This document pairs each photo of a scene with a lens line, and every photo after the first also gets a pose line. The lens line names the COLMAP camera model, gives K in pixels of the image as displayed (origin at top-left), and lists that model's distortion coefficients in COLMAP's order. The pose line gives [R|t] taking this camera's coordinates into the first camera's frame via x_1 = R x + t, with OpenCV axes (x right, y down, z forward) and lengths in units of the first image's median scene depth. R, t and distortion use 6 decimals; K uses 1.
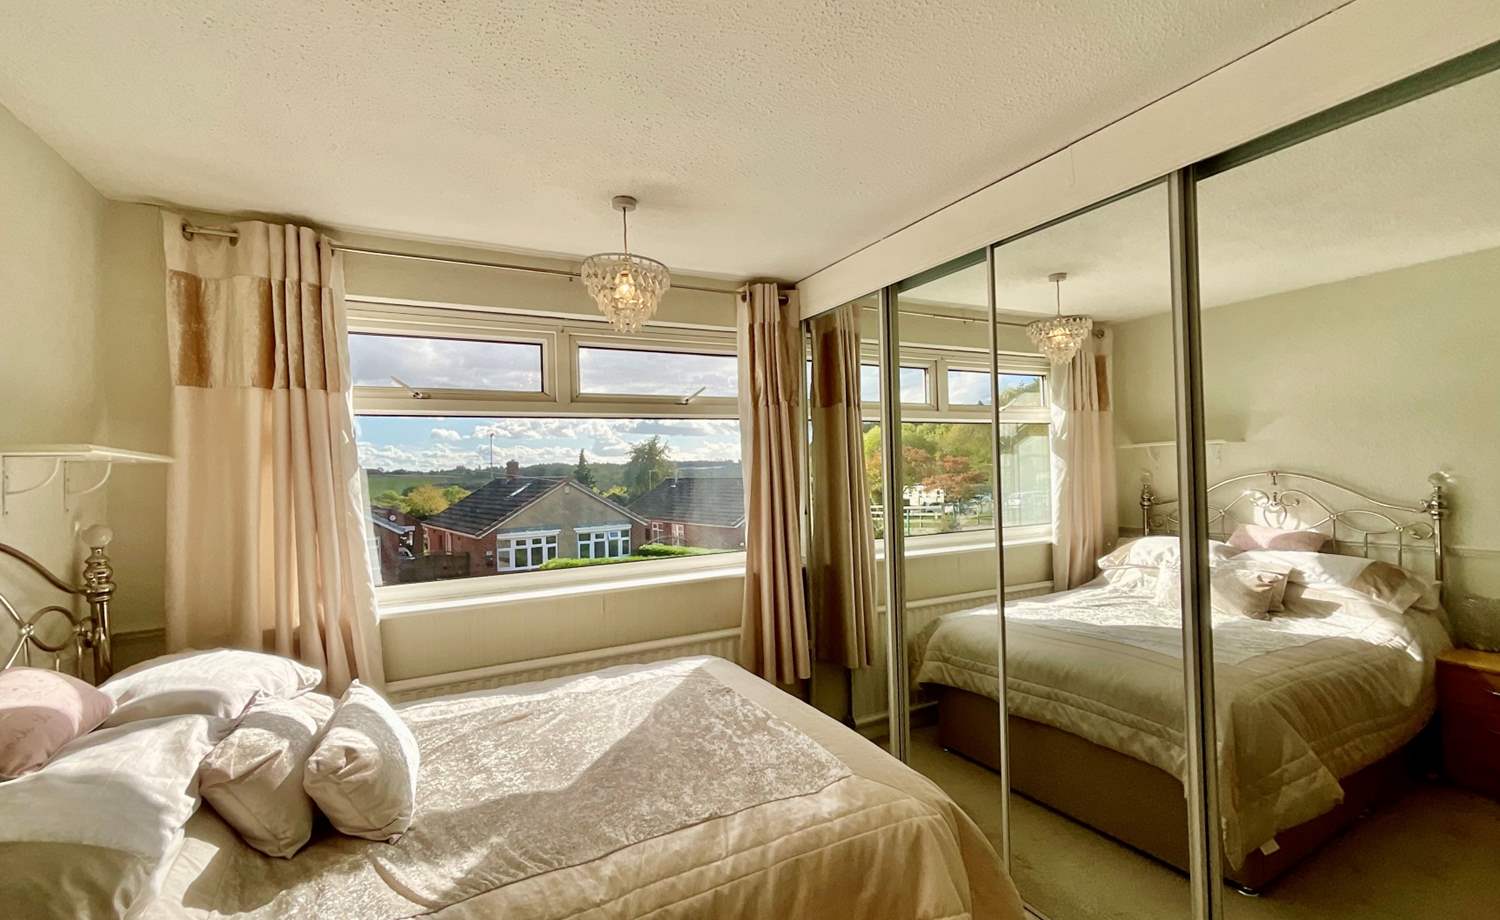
lens RADIAL K [[611.8, 0, 750.0], [0, 611.8, 460.0], [0, 0, 1]] dist [0.024848, 0.000153]
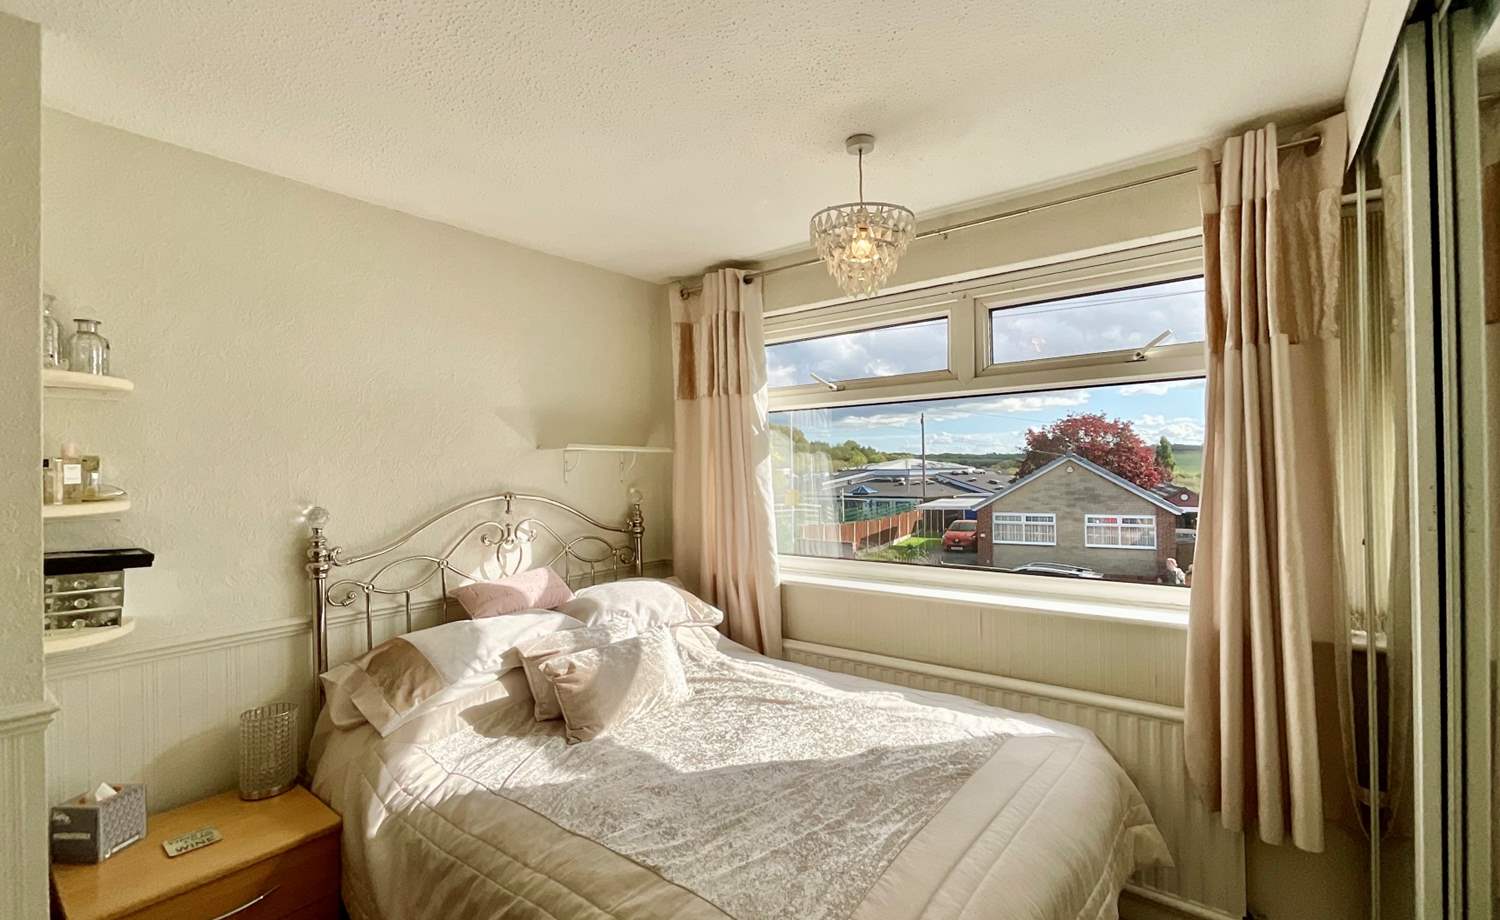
lens RADIAL K [[624.0, 0, 750.0], [0, 624.0, 460.0], [0, 0, 1]] dist [0.002540, -0.000191]
pose [[0.464667, 0.011993, -0.885404, 0.444929], [0.020808, 0.999484, 0.024458, -0.008745], [0.885241, -0.029789, 0.464178, 0.419489]]
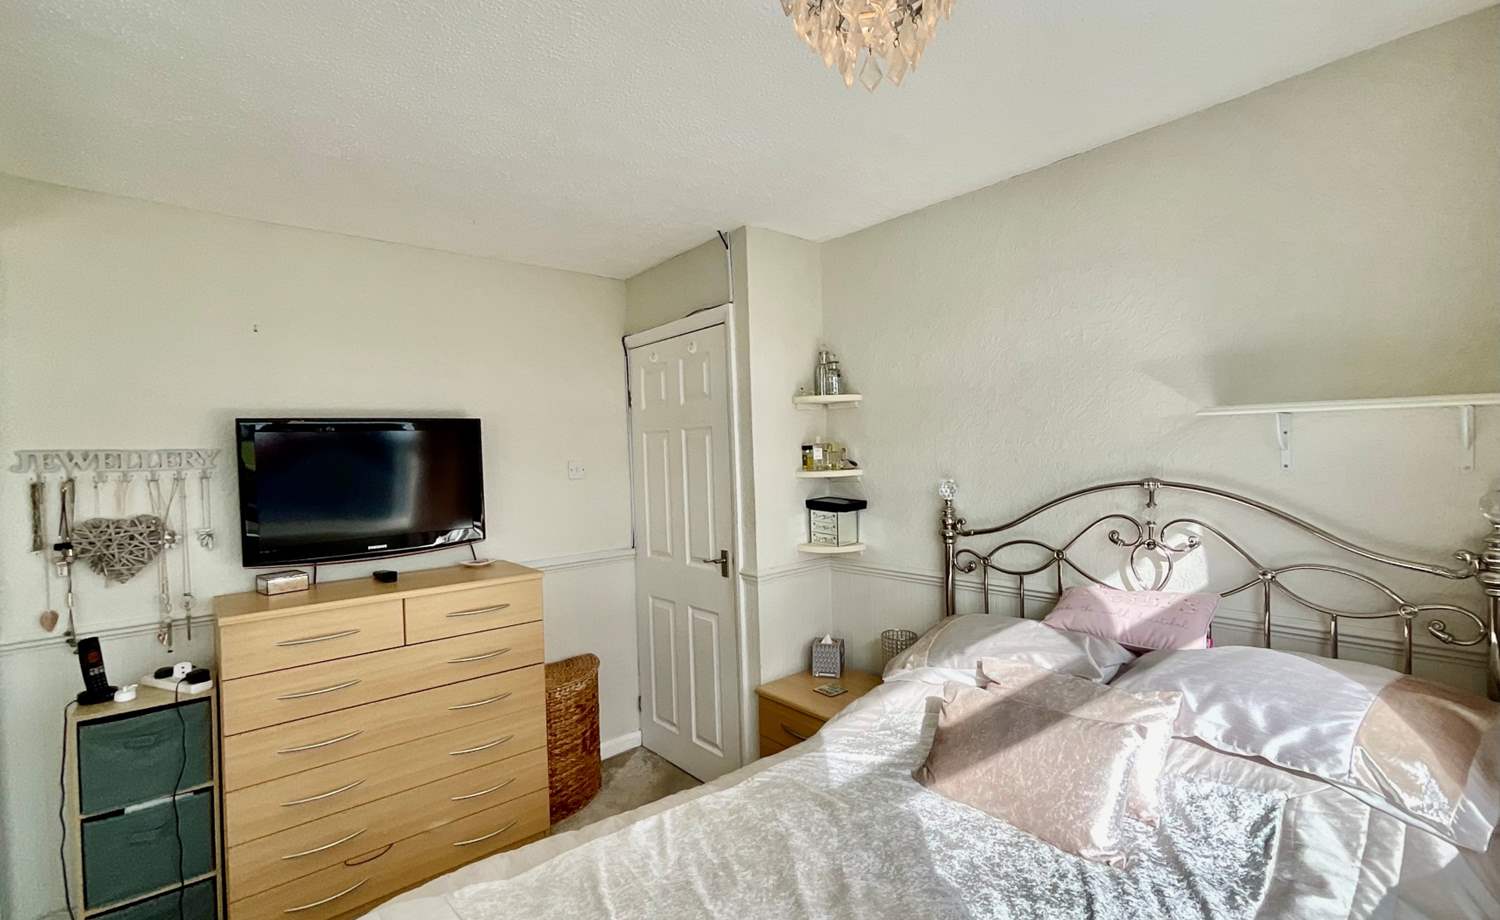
lens RADIAL K [[624.0, 0, 750.0], [0, 624.0, 460.0], [0, 0, 1]] dist [0.002540, -0.000191]
pose [[-0.953131, 0.060260, -0.296497, 0.020281], [0.062471, 0.998045, 0.002022, 0.008091], [0.296039, -0.016595, -0.955032, 1.112354]]
